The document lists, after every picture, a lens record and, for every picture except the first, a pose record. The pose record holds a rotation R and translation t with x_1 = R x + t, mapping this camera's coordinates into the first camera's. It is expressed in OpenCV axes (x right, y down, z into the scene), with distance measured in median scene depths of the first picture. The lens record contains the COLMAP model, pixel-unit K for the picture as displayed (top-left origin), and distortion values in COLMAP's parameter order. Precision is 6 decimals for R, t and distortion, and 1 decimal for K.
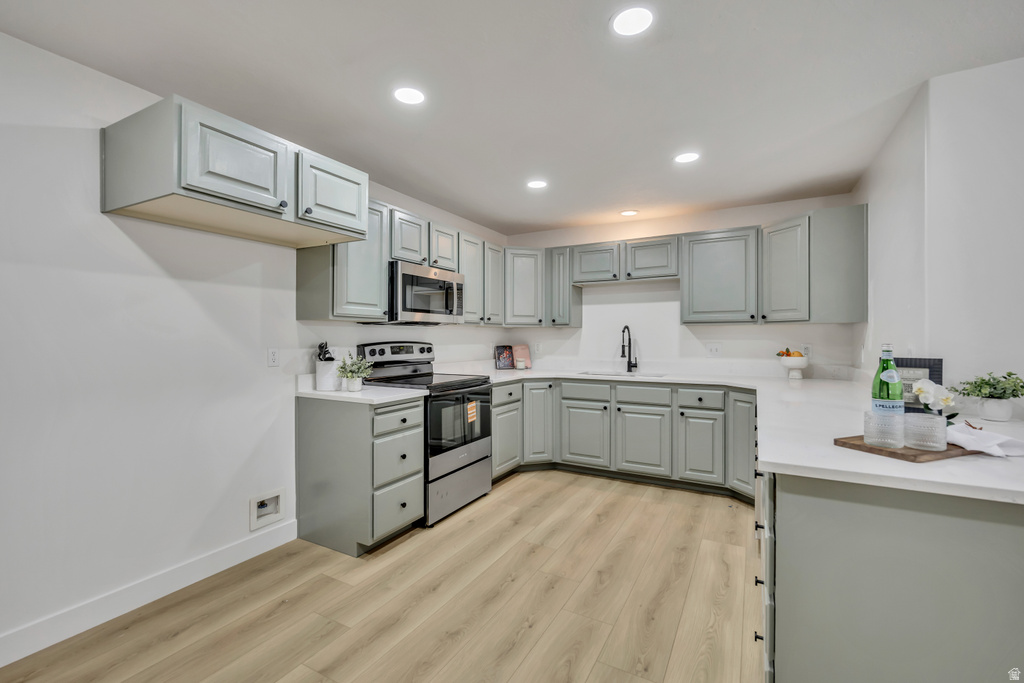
lens RADIAL K [[440.0, 0, 512.0], [0, 440.0, 341.5], [0, 0, 1]] dist [-0.003371, -0.000177]
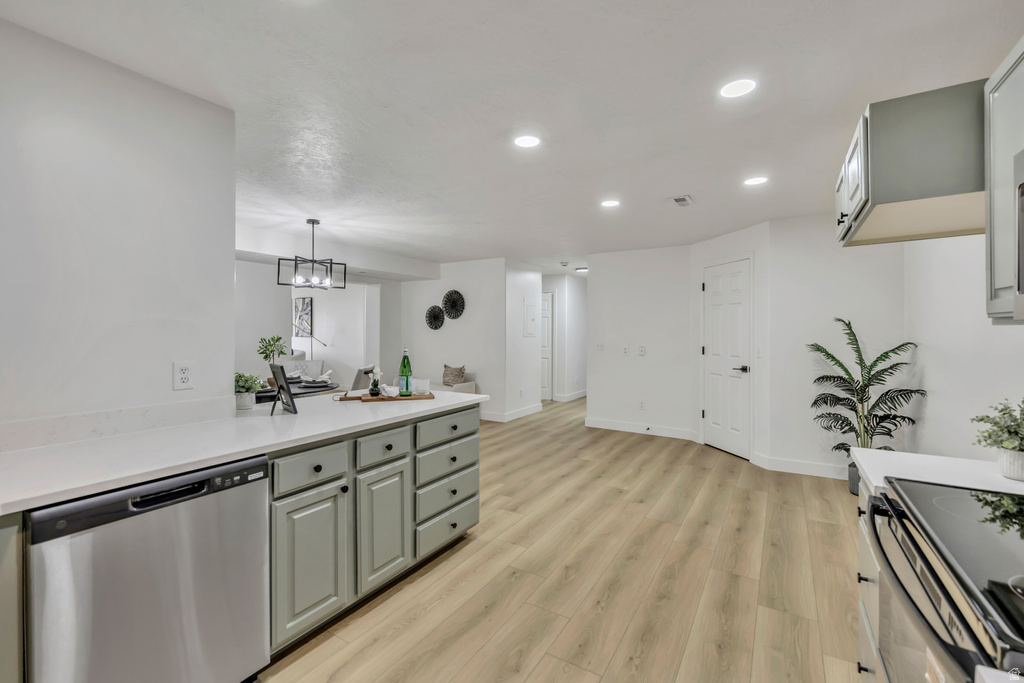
lens RADIAL K [[443.6, 0, 512.5], [0, 443.6, 331.6], [0, 0, 1]] dist [-0.002144, 0.000072]
pose [[-0.999157, -0.001024, 0.041049, 0.138992], [-0.000542, 0.999931, 0.011748, -0.041548], [-0.041058, 0.011716, -0.999088, 1.364799]]
